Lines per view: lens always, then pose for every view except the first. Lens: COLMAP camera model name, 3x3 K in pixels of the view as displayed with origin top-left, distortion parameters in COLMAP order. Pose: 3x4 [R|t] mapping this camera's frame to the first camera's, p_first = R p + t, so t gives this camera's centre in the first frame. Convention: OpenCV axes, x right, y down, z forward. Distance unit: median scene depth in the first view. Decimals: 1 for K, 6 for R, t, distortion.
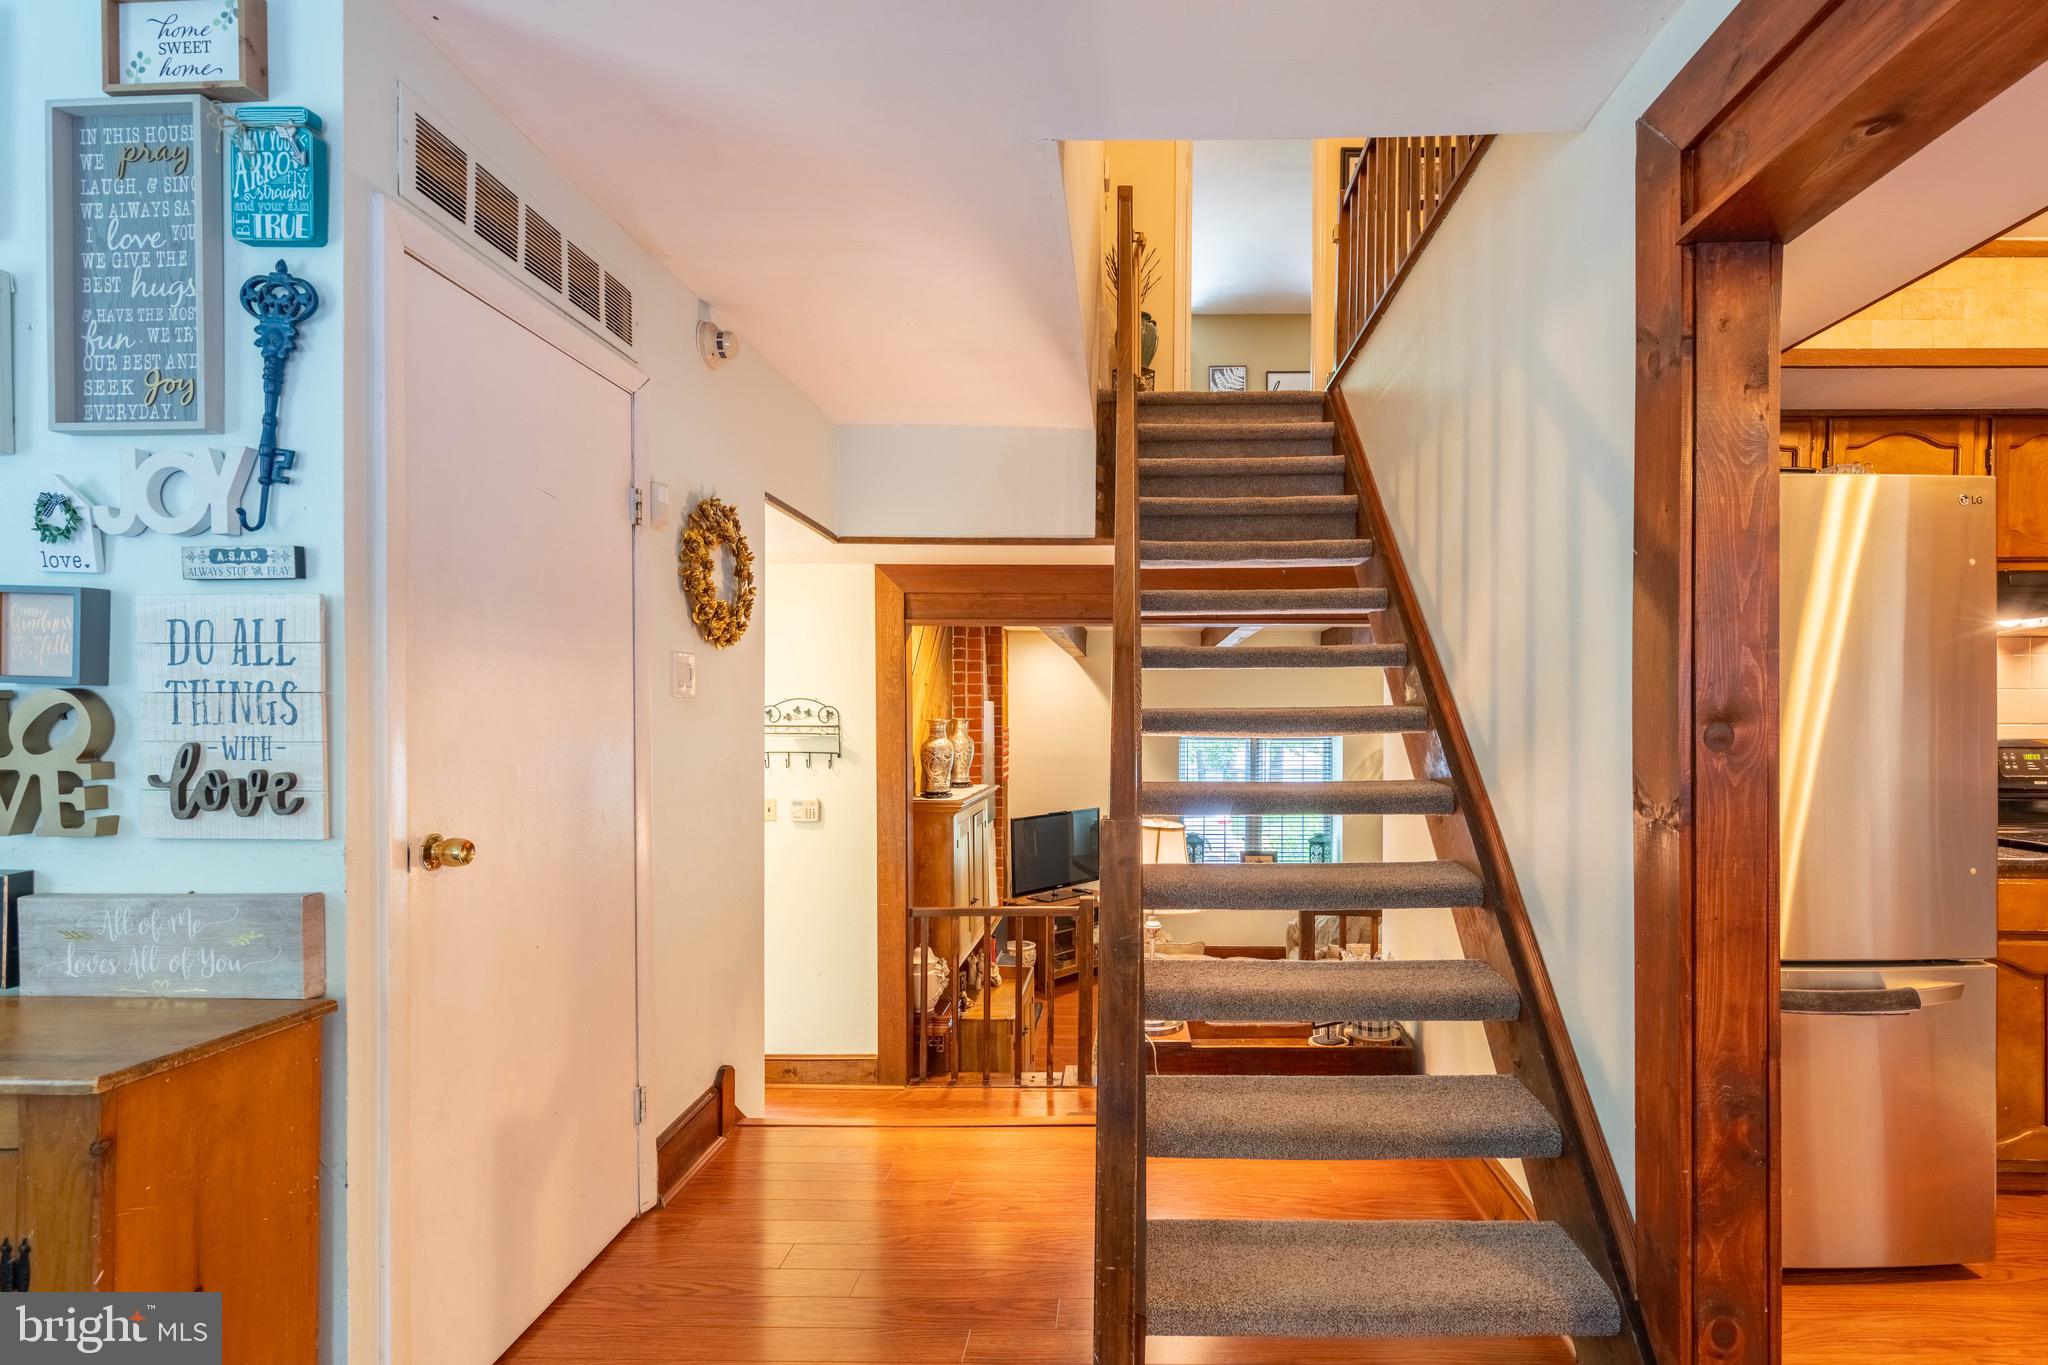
lens RADIAL K [[974.2, 0, 1125.0], [0, 974.2, 715.5], [0, 0, 1]] dist [-0.002373, -0.000191]
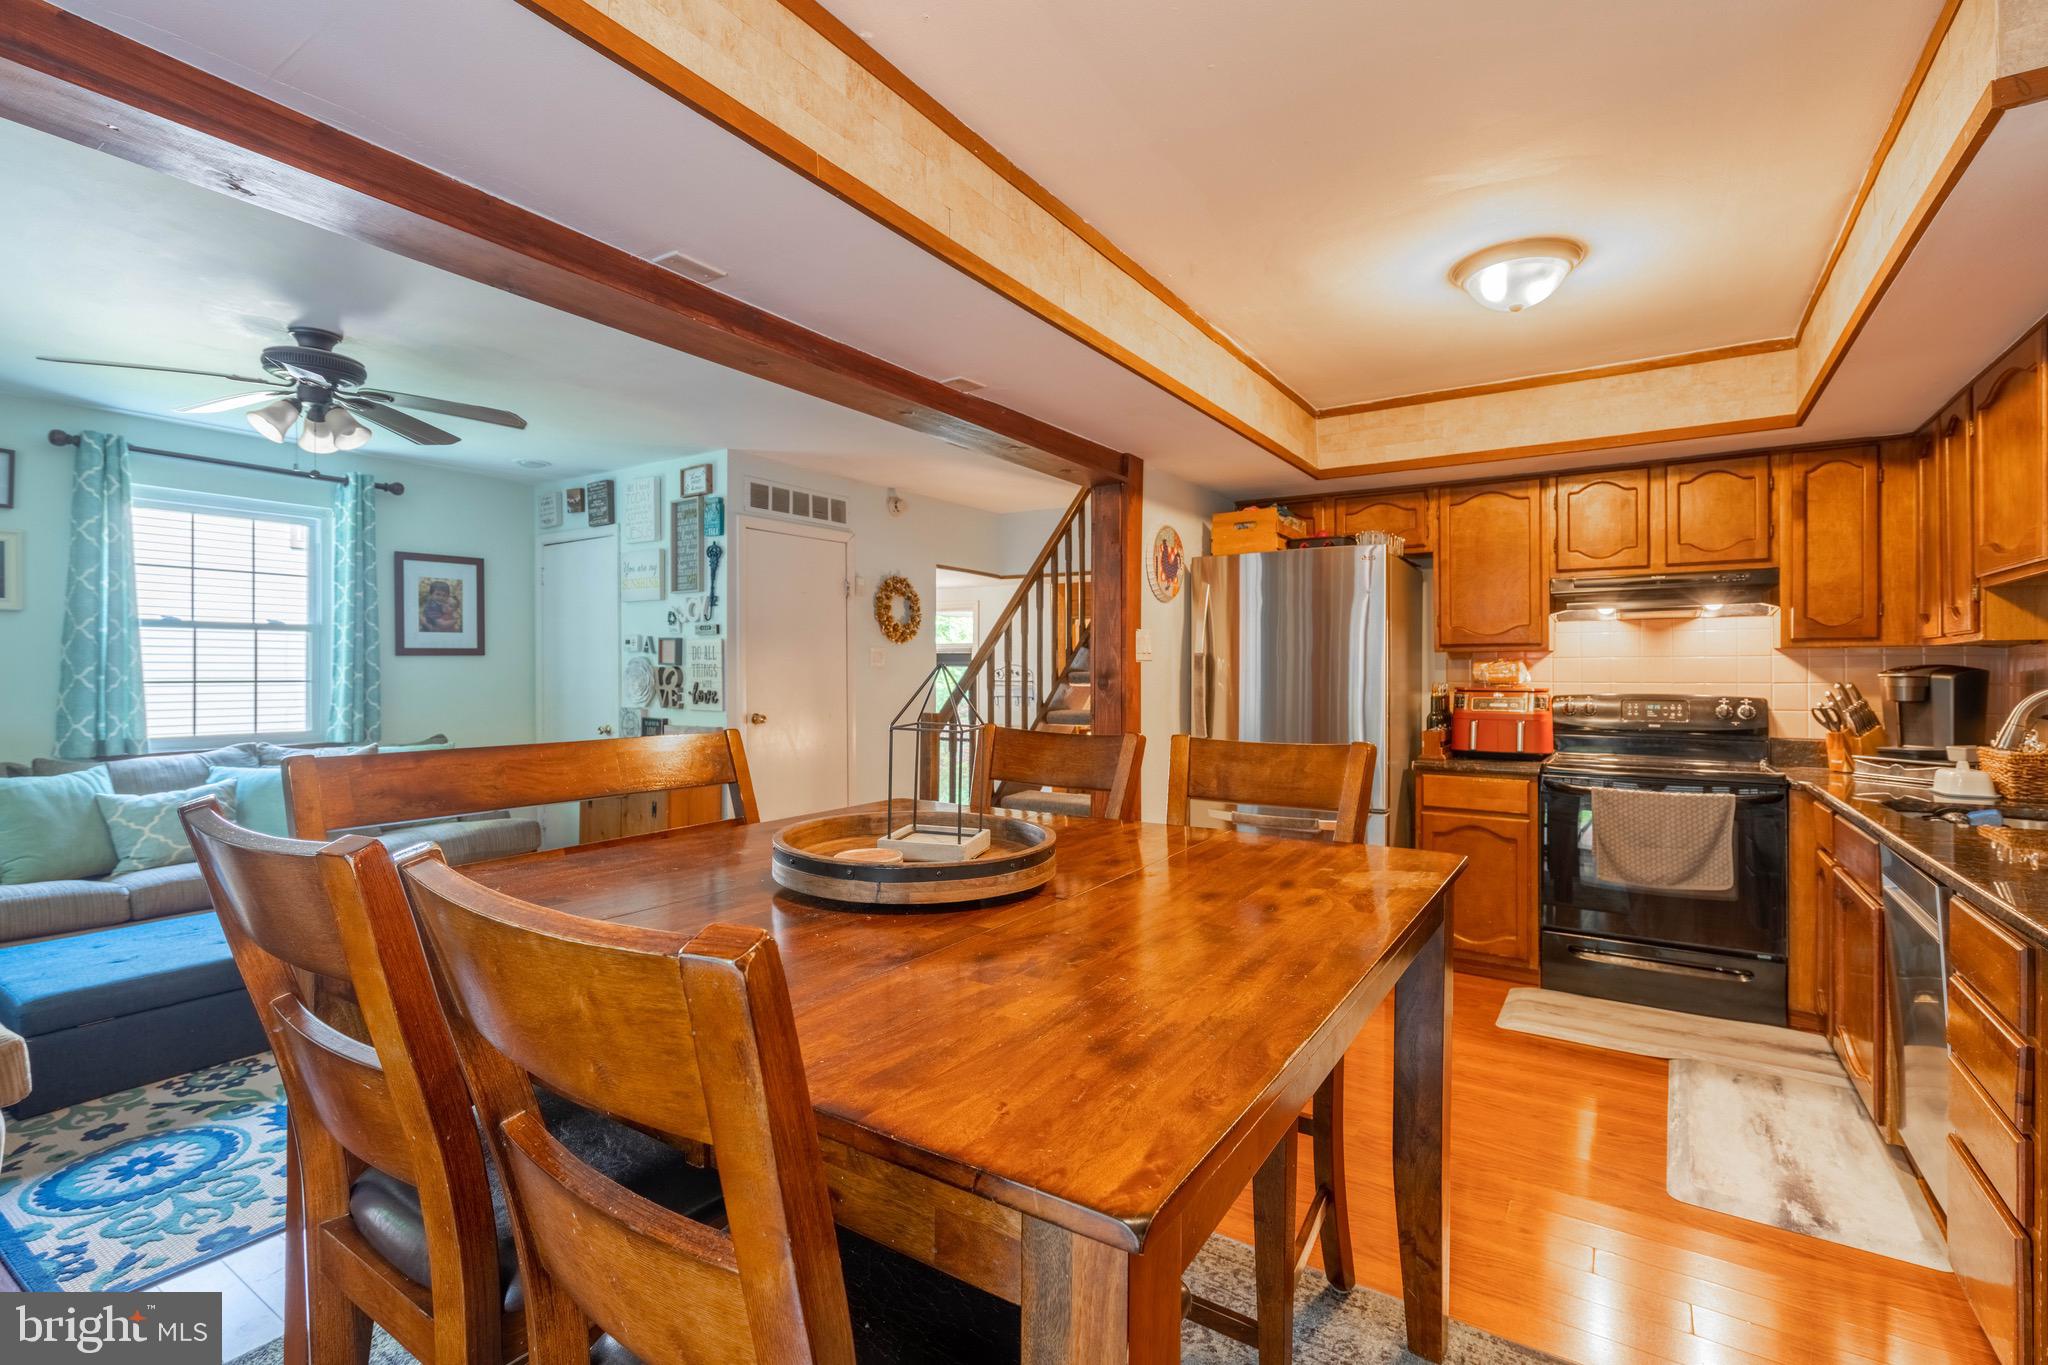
lens RADIAL K [[936.3, 0, 1021.4], [0, 936.3, 666.9], [0, 0, 1]] dist [0.001682, 0.000735]
pose [[0.842279, -0.002369, -0.539036, 1.724359], [-0.002846, 0.999957, -0.008843, 0.000311], [0.539034, 0.008983, 0.842236, -1.128239]]
